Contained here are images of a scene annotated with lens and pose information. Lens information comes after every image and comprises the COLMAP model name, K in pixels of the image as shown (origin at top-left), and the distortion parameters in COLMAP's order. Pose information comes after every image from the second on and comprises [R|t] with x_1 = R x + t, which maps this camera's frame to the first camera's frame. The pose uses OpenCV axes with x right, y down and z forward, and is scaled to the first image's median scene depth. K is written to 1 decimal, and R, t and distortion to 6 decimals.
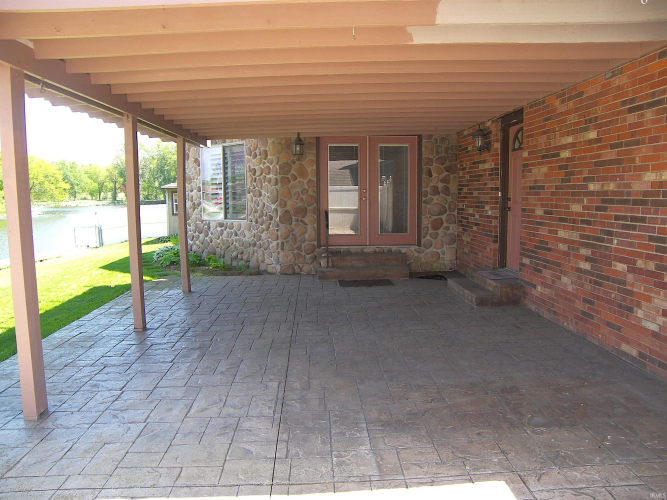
lens RADIAL K [[484.9, 0, 334.1], [0, 484.9, 250.8], [0, 0, 1]] dist [-0.126222, 0.088320]
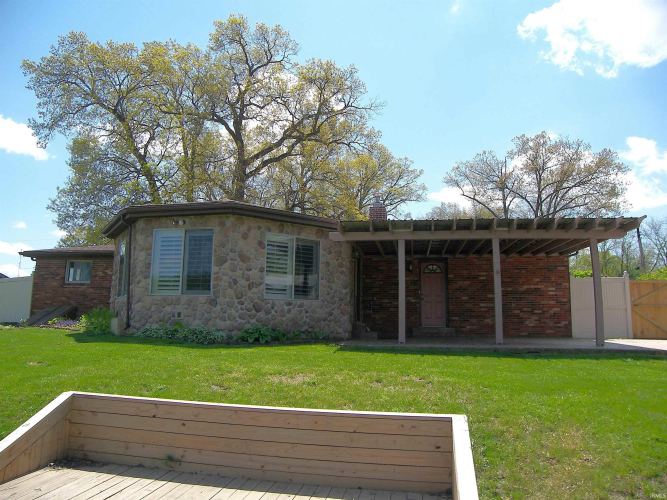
lens RADIAL K [[484.9, 0, 334.9], [0, 484.9, 252.6], [0, 0, 1]] dist [-0.126222, 0.088320]
pose [[0.213355, 0.154849, 0.964625, -1.512710], [0.100412, 0.978655, -0.179311, 0.049439], [-0.971801, 0.135117, 0.193252, 0.740752]]
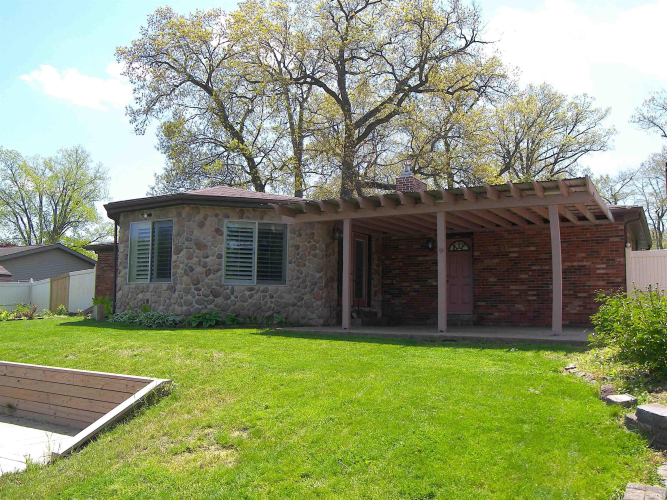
lens RADIAL K [[605.1, 0, 333.7], [0, 605.1, 252.4], [0, 0, 1]] dist [-0.066090, 0.049787]
pose [[0.542571, 0.099860, 0.834053, -1.508796], [0.082882, 0.981700, -0.171453, 0.138749], [-0.835911, 0.162153, 0.524365, 0.075790]]
